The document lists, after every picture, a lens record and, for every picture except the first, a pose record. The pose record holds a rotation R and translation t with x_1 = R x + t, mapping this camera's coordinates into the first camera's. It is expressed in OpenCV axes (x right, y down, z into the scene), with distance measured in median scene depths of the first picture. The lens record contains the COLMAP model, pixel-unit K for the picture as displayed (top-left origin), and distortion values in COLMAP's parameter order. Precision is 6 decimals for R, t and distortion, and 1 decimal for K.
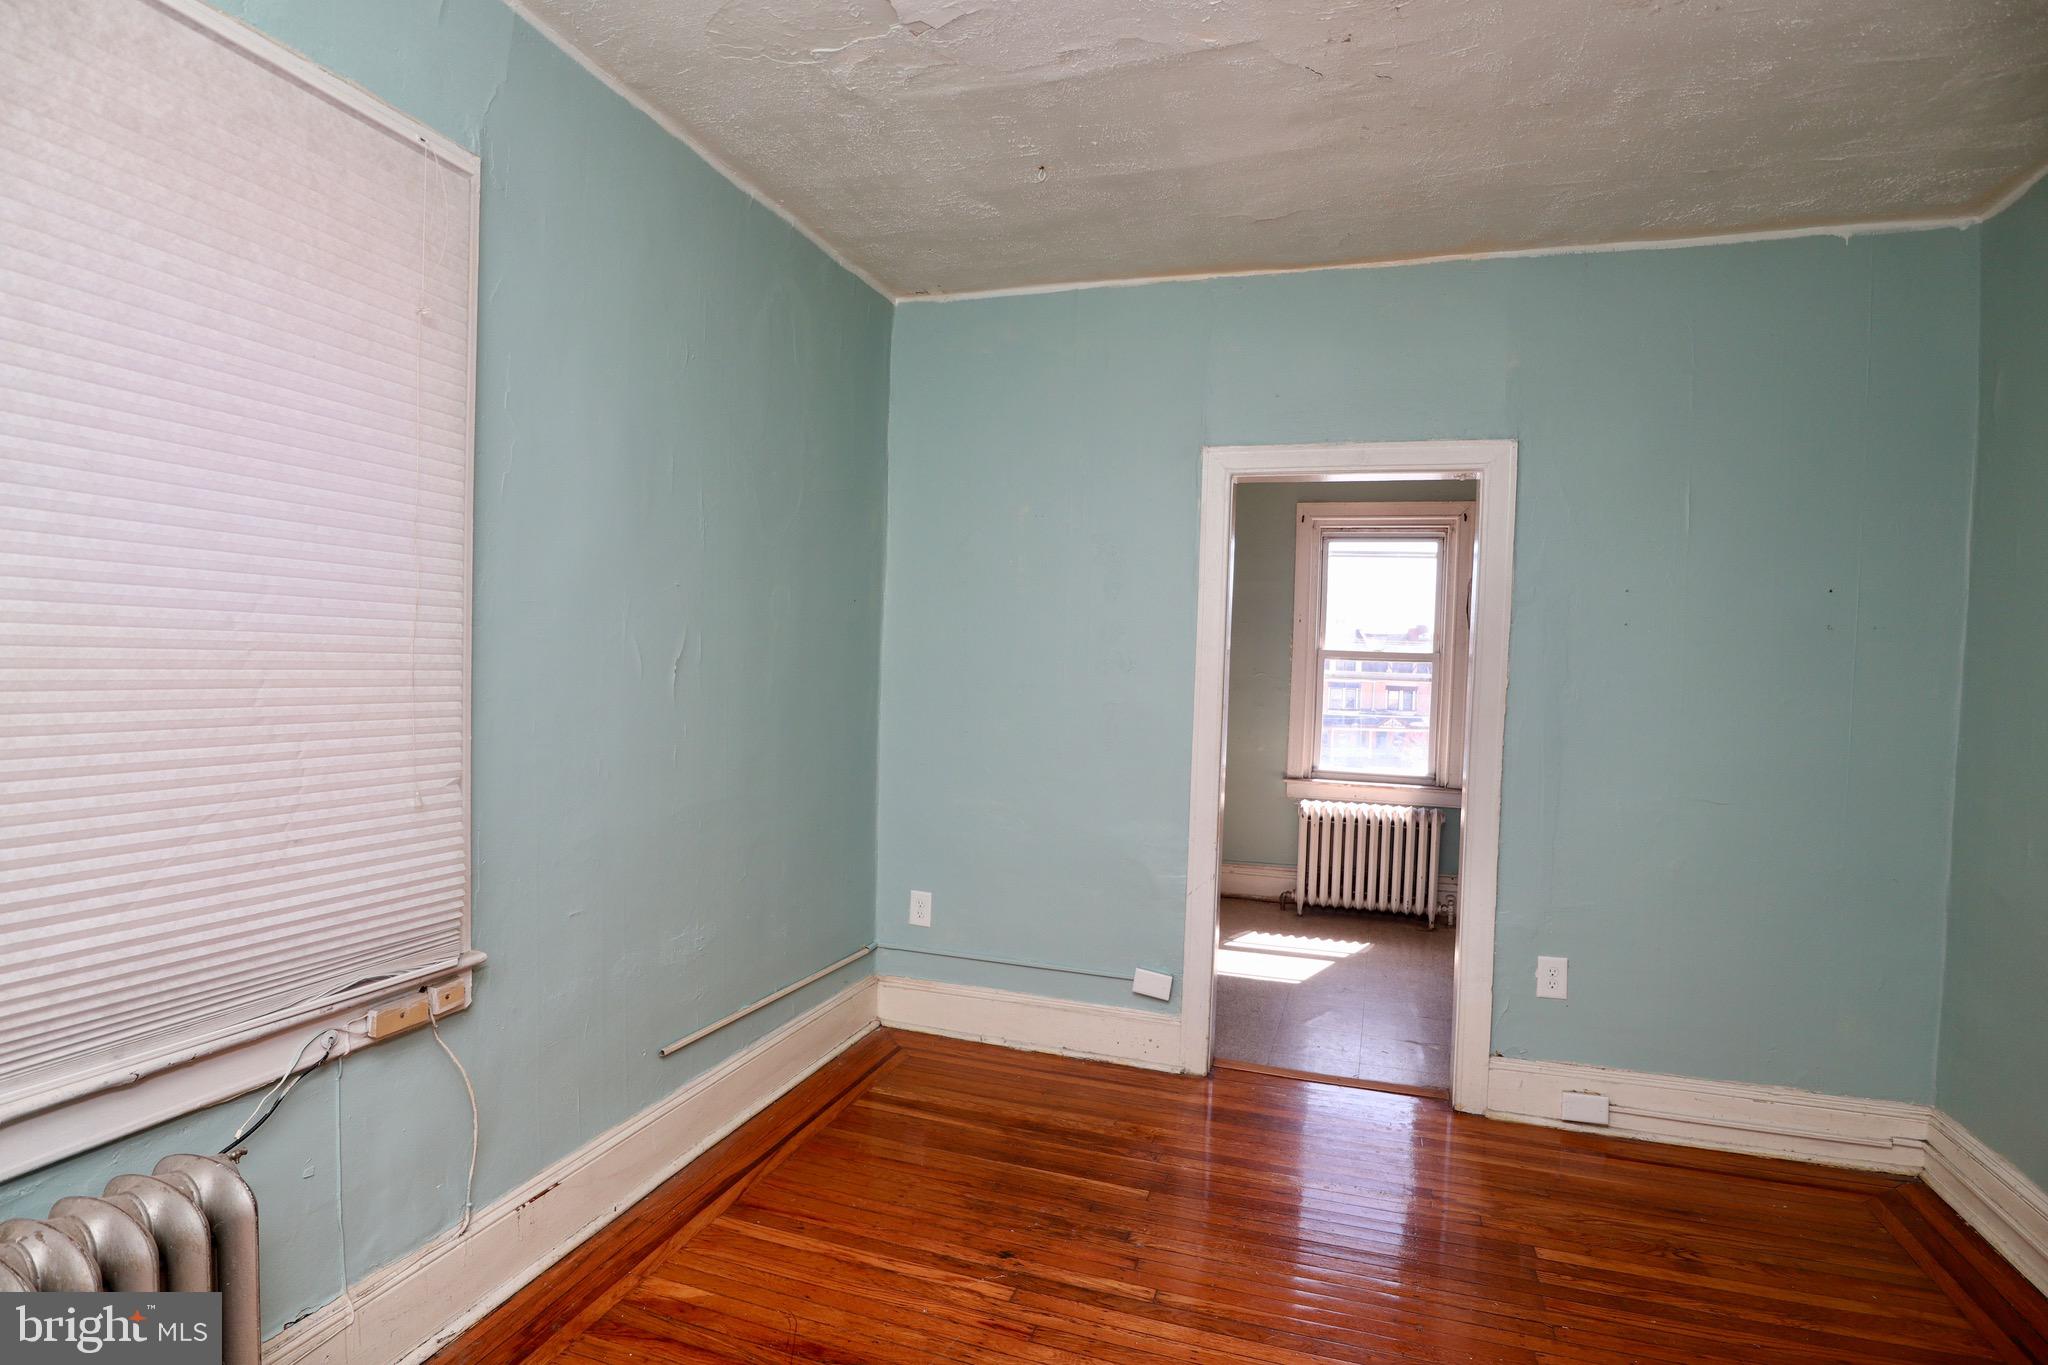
lens RADIAL K [[1031.2, 0, 1053.8], [0, 1031.2, 689.3], [0, 0, 1]] dist [-0.037393, 0.005987]
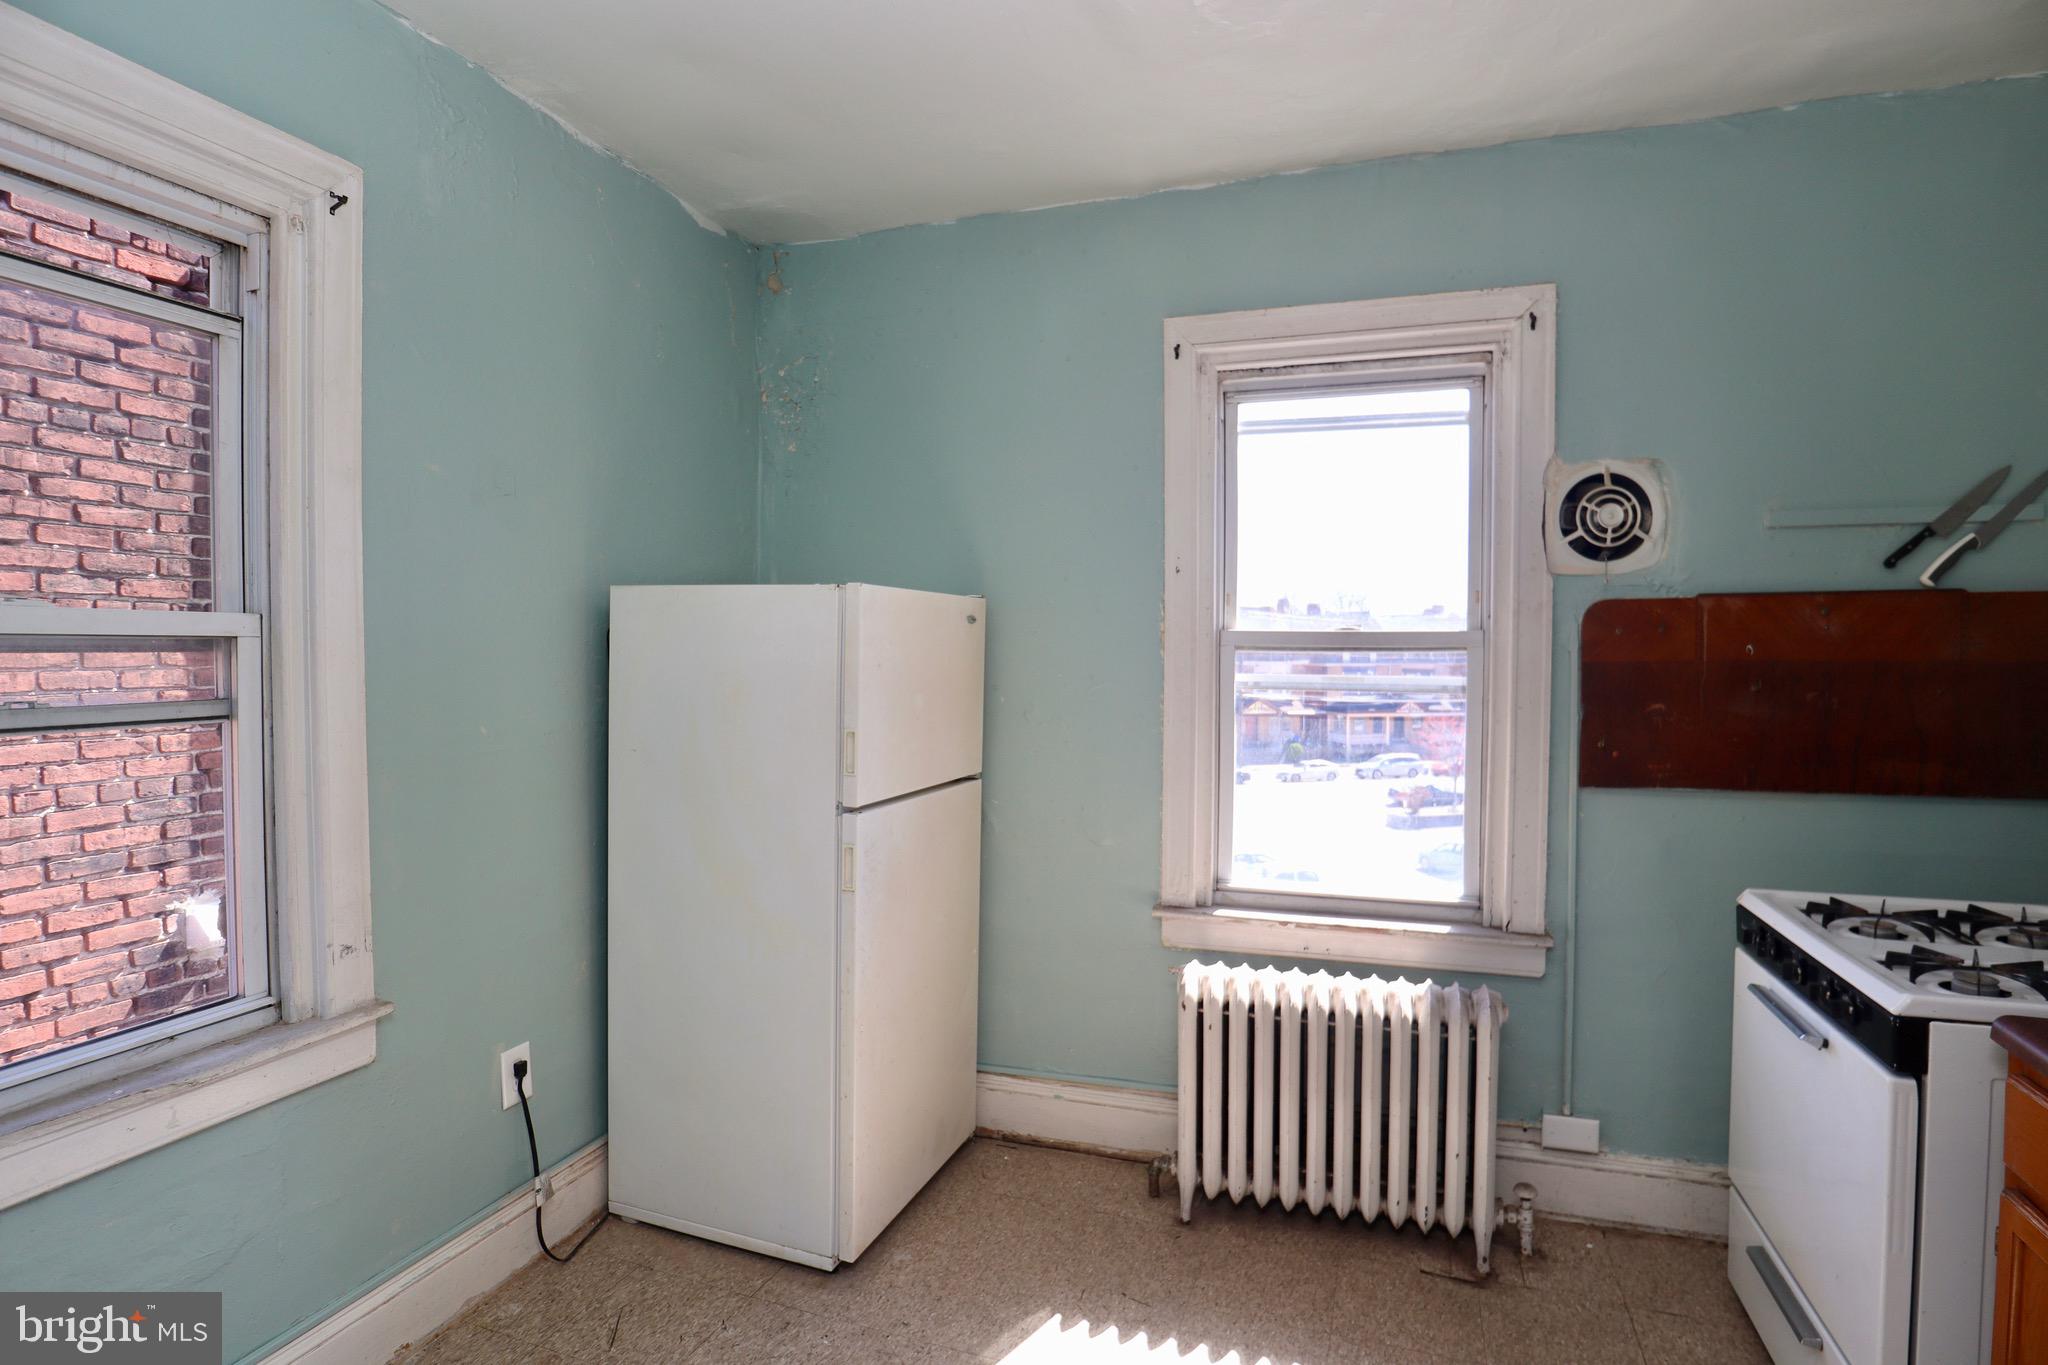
lens RADIAL K [[1031.2, 0, 1041.6], [0, 1031.2, 672.0], [0, 0, 1]] dist [-0.037393, 0.005987]
pose [[0.999238, -0.028641, -0.026528, 0.191360], [0.028432, 0.999562, -0.008221, -0.018396], [0.026752, 0.007460, 0.999614, 0.538916]]
